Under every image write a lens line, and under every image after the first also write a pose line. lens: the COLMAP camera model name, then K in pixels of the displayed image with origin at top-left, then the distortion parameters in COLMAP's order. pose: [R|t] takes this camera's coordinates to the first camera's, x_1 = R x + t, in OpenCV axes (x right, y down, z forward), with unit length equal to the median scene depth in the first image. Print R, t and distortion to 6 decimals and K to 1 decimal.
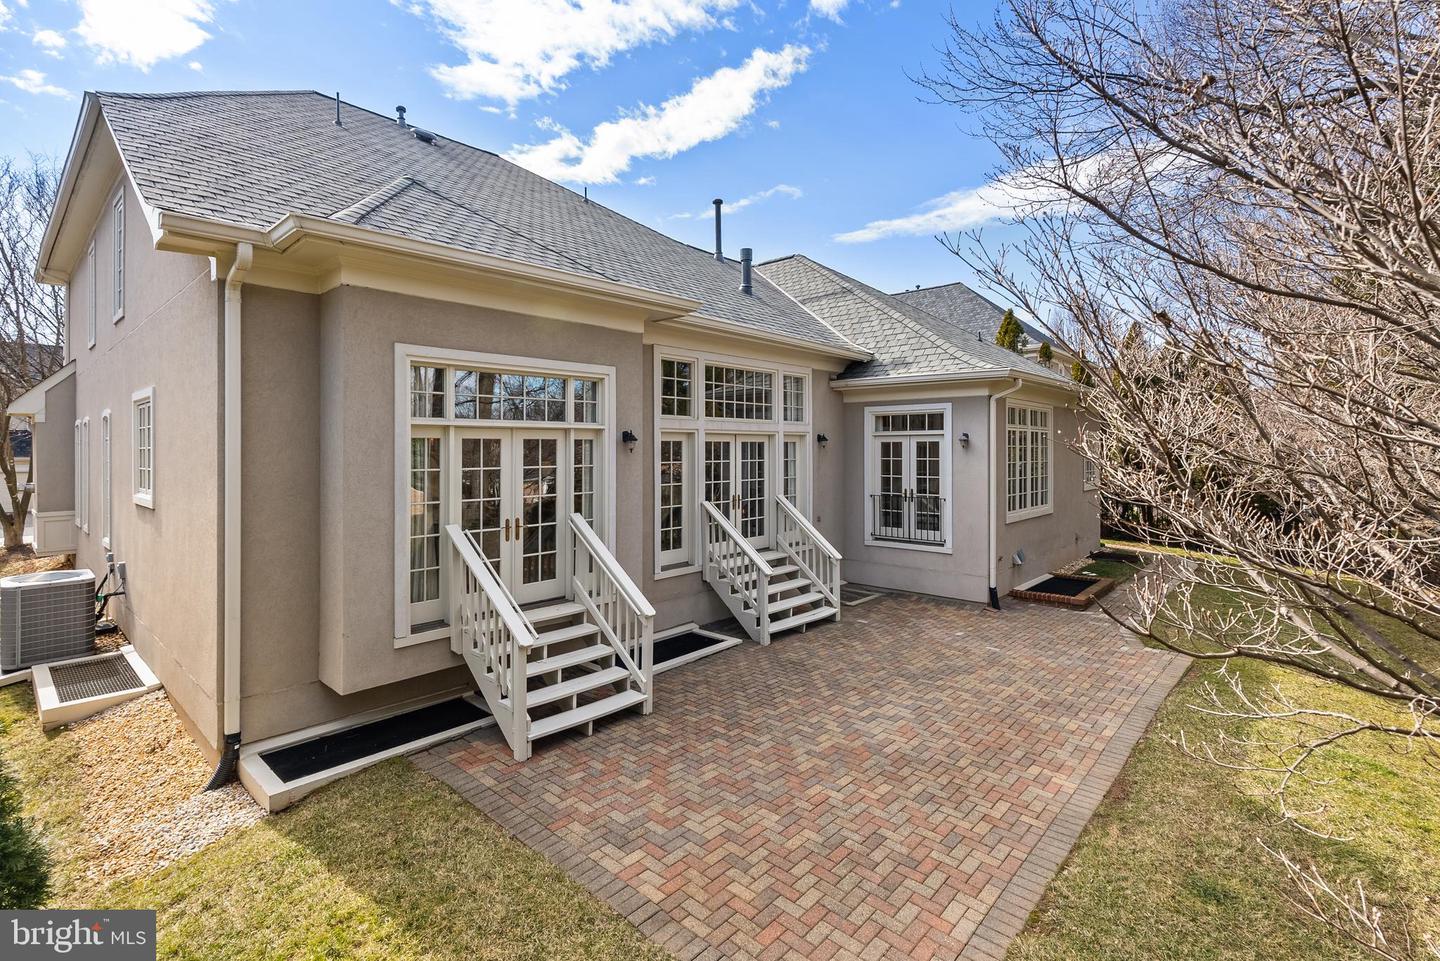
lens RADIAL K [[672.3, 0, 709.0], [0, 672.3, 451.1], [0, 0, 1]] dist [-0.002567, 0.000668]
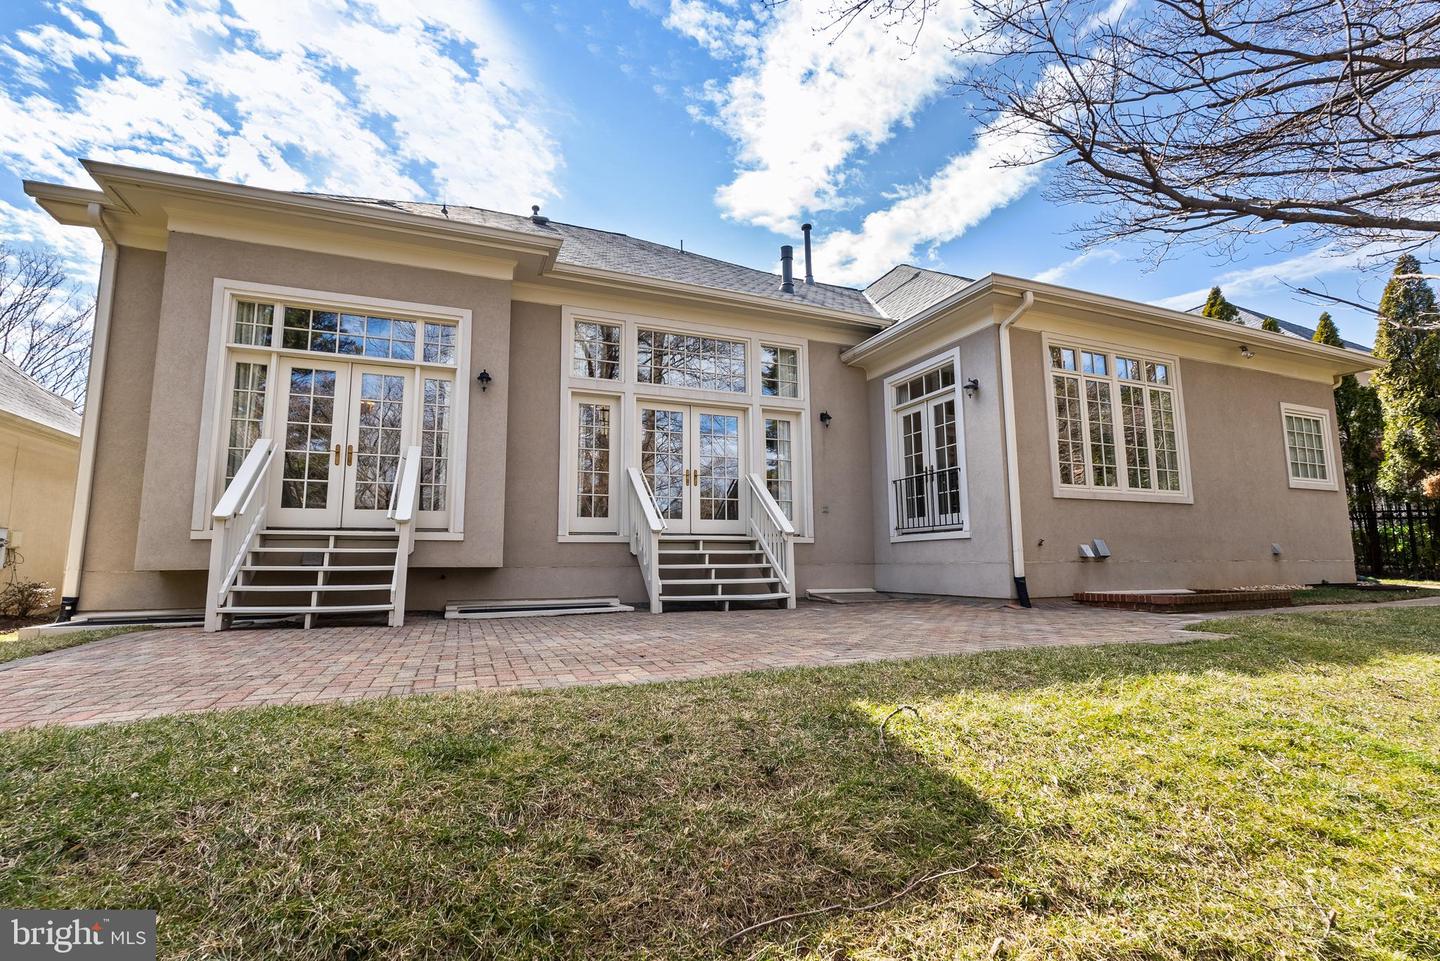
lens RADIAL K [[642.4, 0, 720.0], [0, 642.4, 480.5], [0, 0, 1]] dist [-0.000472, 0.000134]
pose [[0.904502, -0.060988, -0.422086, 0.639813], [0.006453, 0.991566, -0.129444, 0.278725], [0.426421, 0.114359, 0.897267, 0.333991]]
